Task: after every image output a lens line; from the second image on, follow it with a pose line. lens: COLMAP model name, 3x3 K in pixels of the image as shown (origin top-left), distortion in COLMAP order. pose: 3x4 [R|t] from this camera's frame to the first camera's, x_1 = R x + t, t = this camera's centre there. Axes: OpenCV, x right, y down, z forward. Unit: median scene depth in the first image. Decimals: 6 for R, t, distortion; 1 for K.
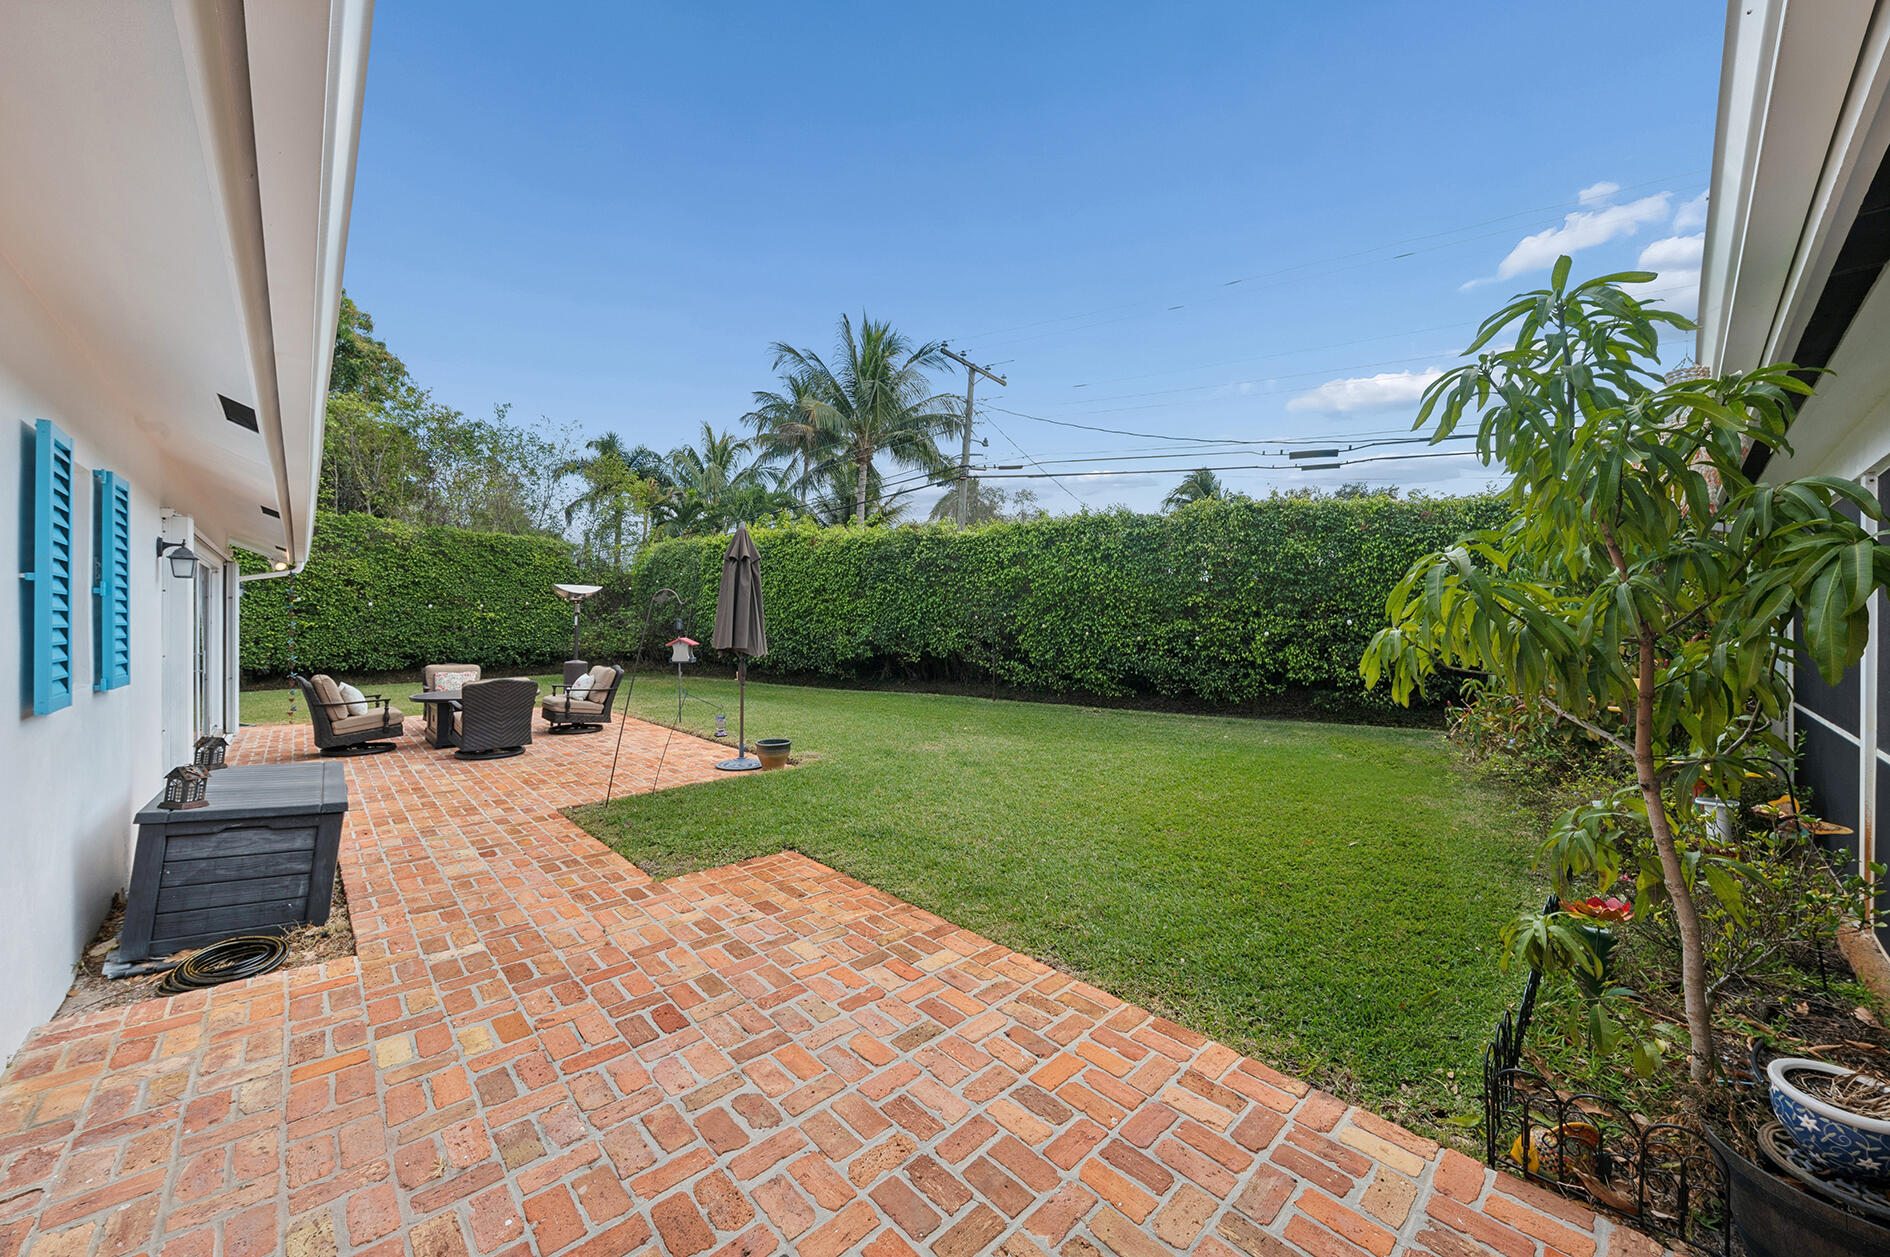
lens RADIAL K [[703.1, 0, 925.0], [0, 703.1, 631.0], [0, 0, 1]] dist [0.001536, -0.000546]
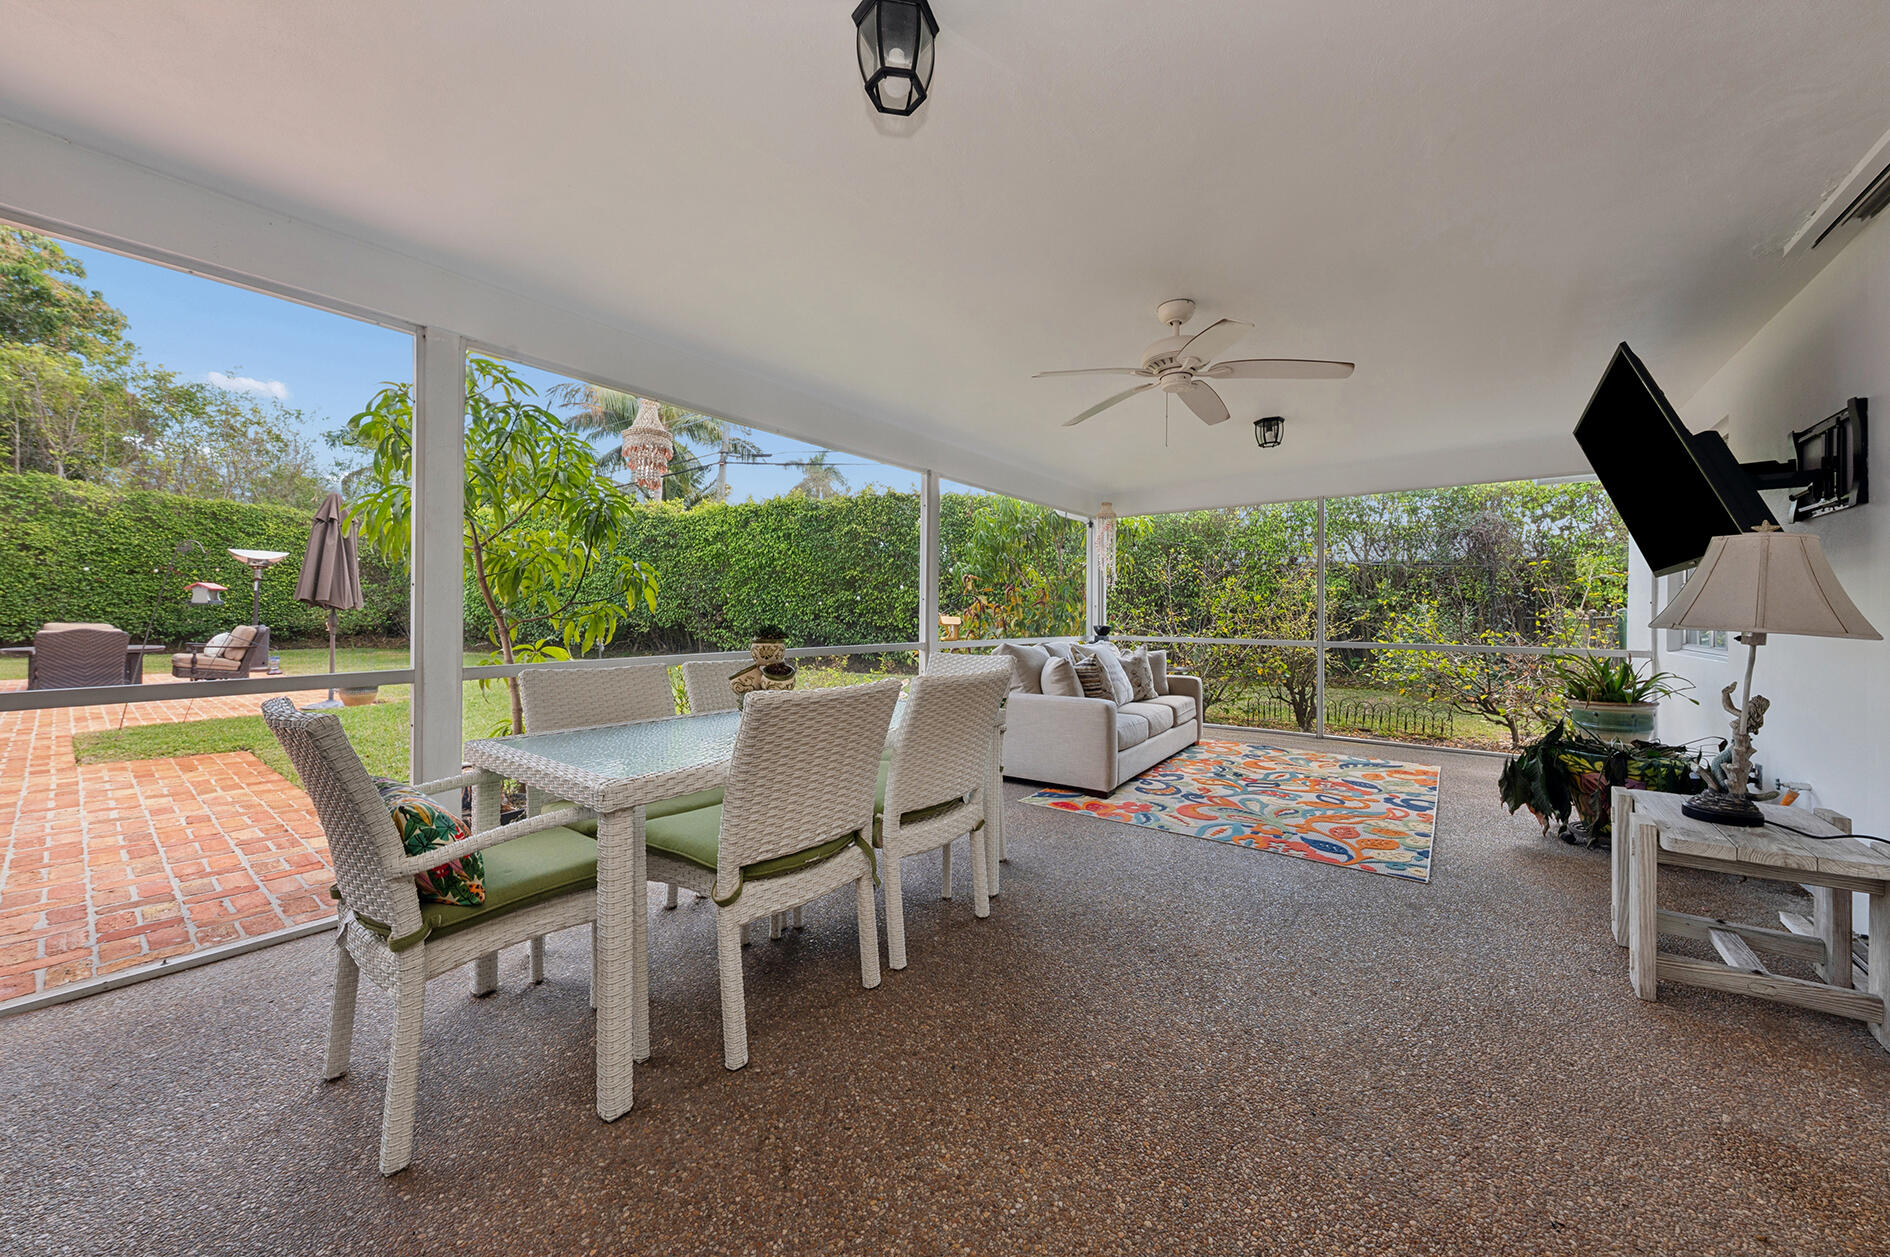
lens RADIAL K [[703.1, 0, 953.6], [0, 703.1, 622.1], [0, 0, 1]] dist [0.001536, -0.000546]
pose [[0.986883, 0.005438, 0.161344, 0.311330], [-0.005309, 0.999985, -0.001228, 0.031336], [-0.161348, 0.000355, 0.986897, -0.150052]]
